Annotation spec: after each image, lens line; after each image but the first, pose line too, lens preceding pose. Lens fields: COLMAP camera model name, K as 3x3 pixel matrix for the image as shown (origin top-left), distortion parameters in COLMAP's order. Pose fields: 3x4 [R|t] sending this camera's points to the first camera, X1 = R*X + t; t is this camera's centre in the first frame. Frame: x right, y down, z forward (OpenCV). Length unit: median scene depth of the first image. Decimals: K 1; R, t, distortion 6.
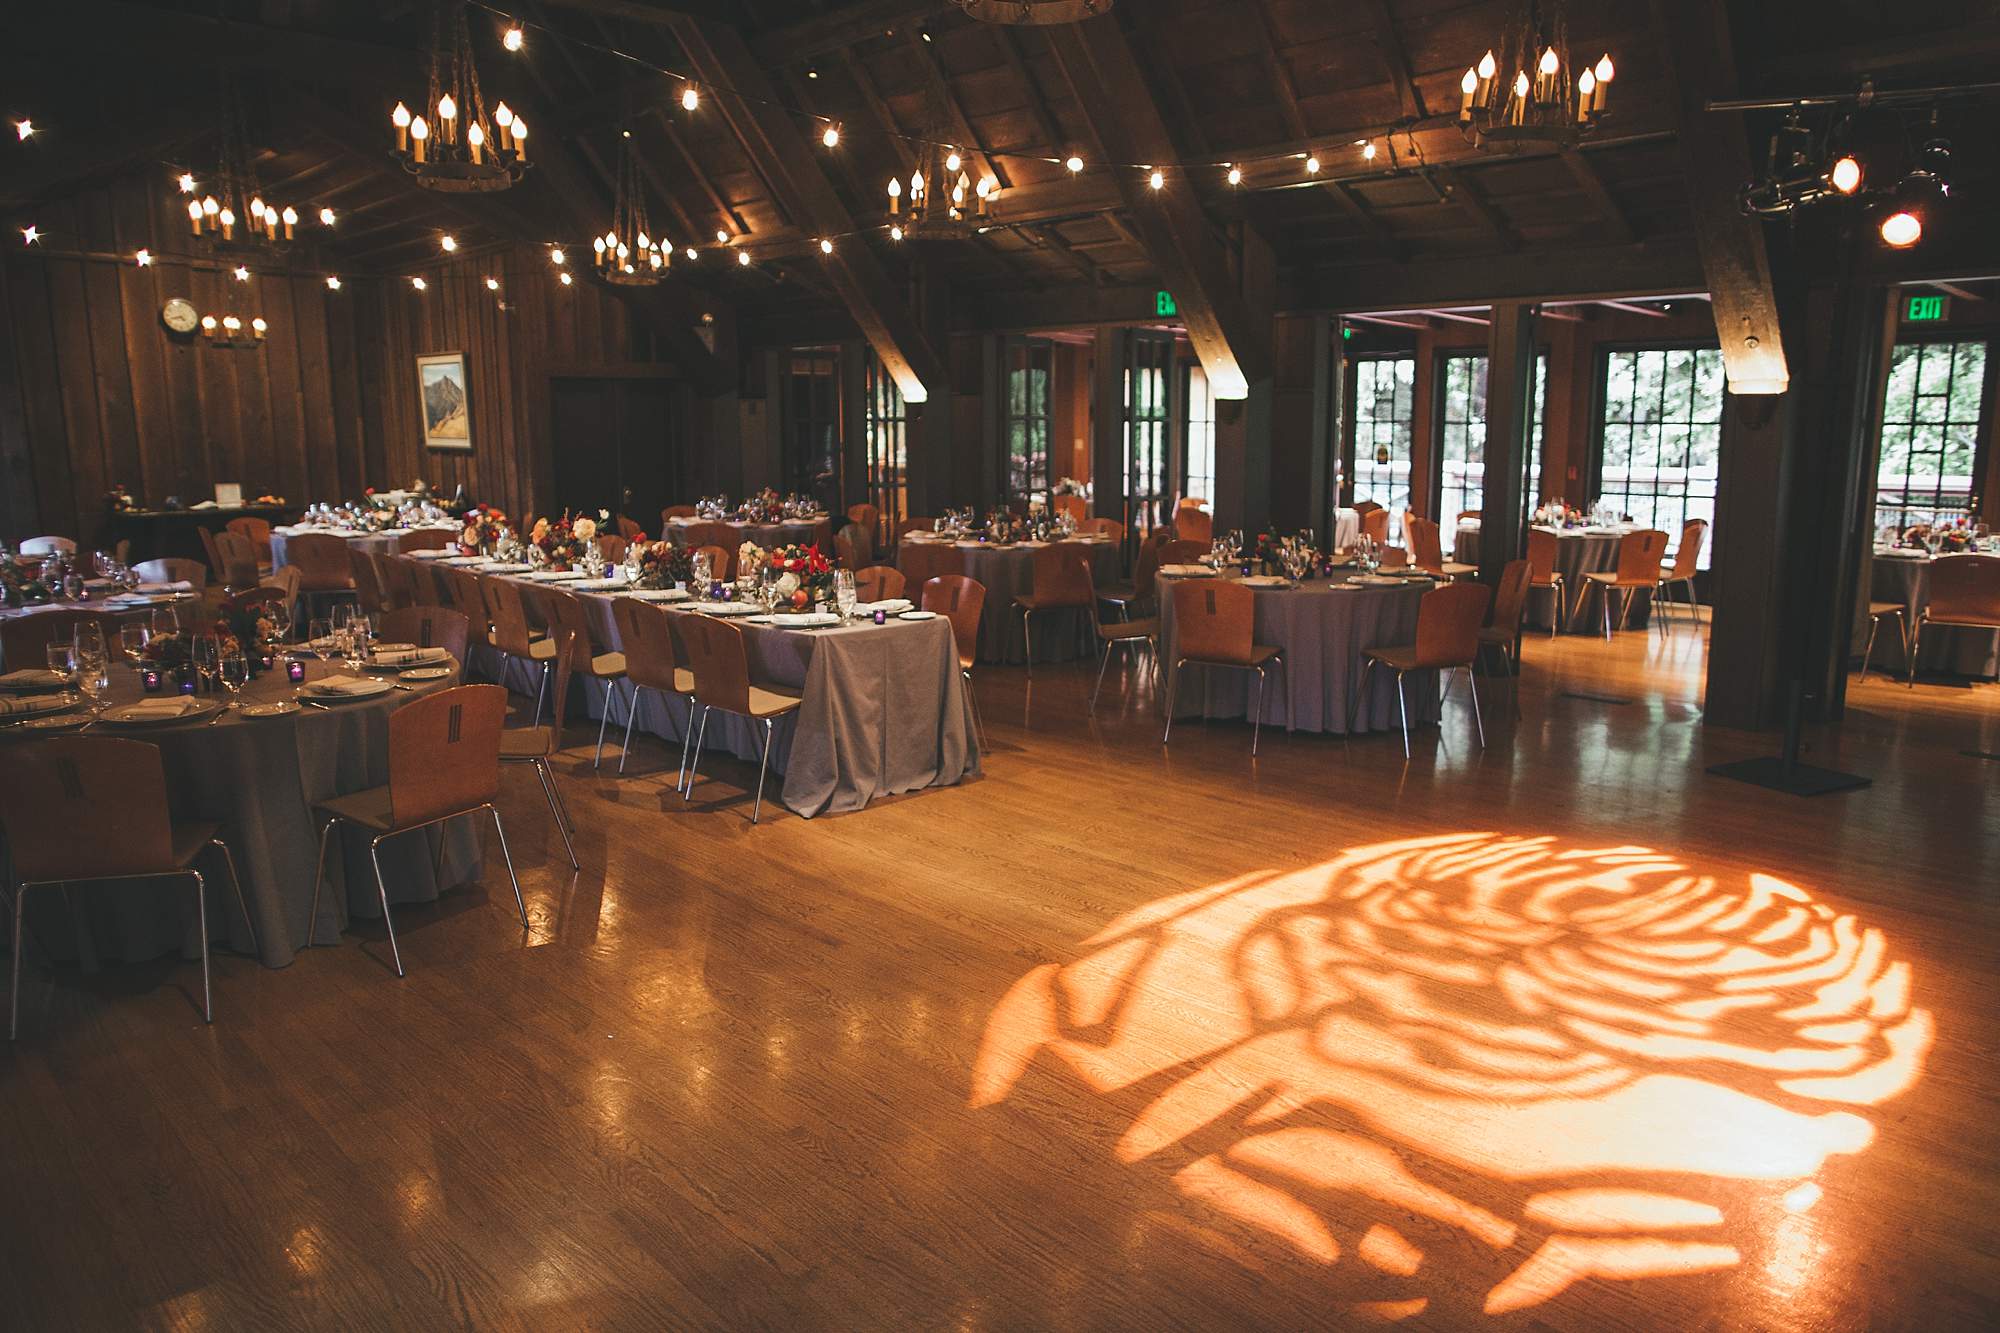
lens RADIAL K [[1371.9, 0, 1004.6], [0, 1371.9, 656.4], [0, 0, 1]] dist [-0.054857, 0.051408]
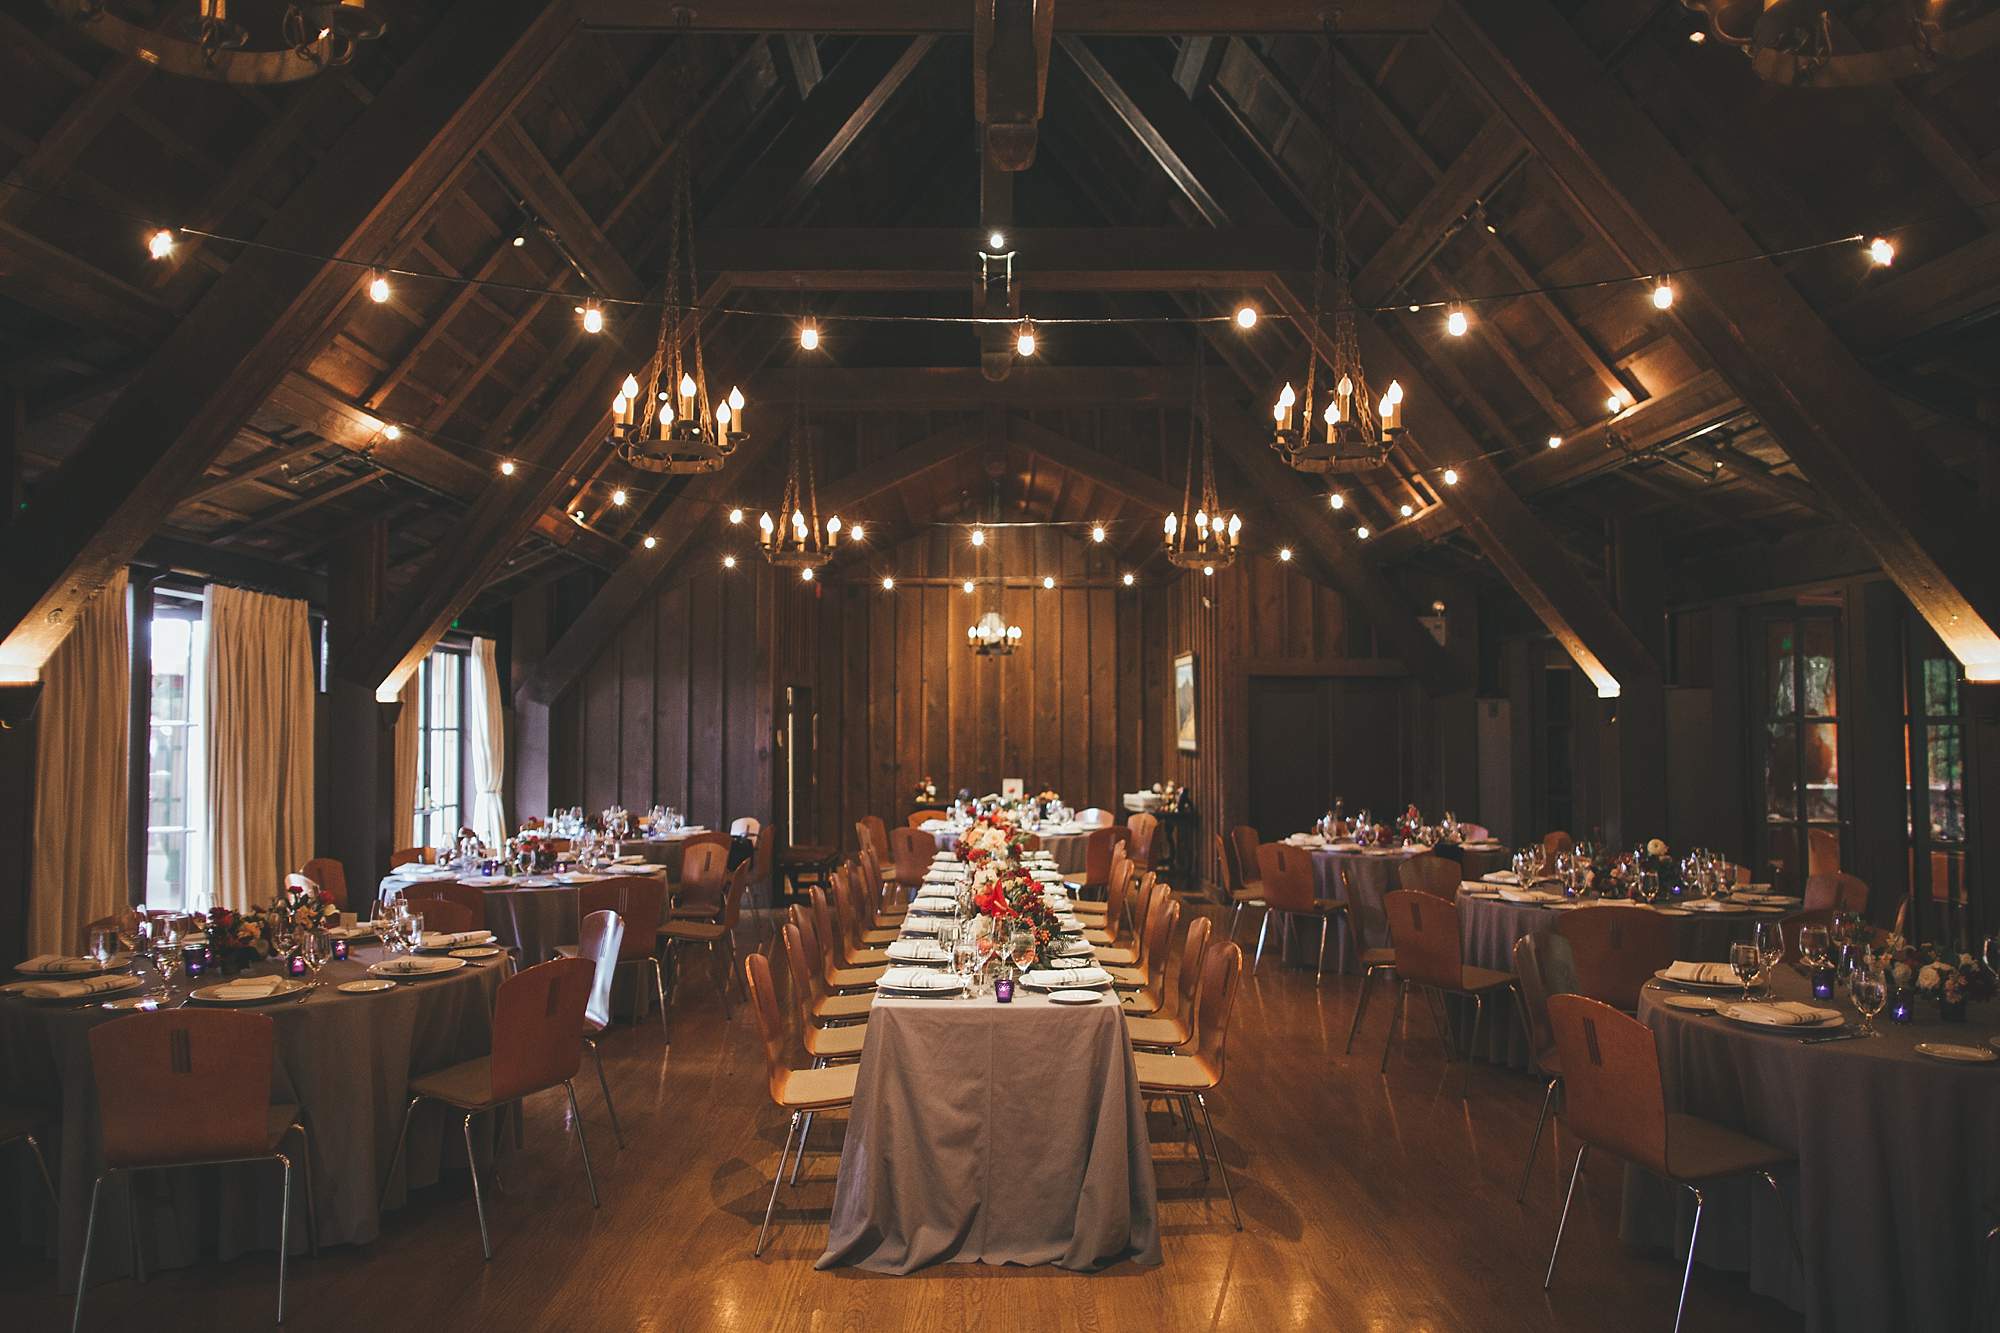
lens RADIAL K [[1371.9, 0, 1004.6], [0, 1371.9, 656.4], [0, 0, 1]] dist [-0.054857, 0.051408]
pose [[0.733348, -0.030984, -0.679147, 0.167536], [-0.121283, 0.976974, -0.175534, -0.031781], [0.668948, 0.211097, 0.712704, 0.206726]]
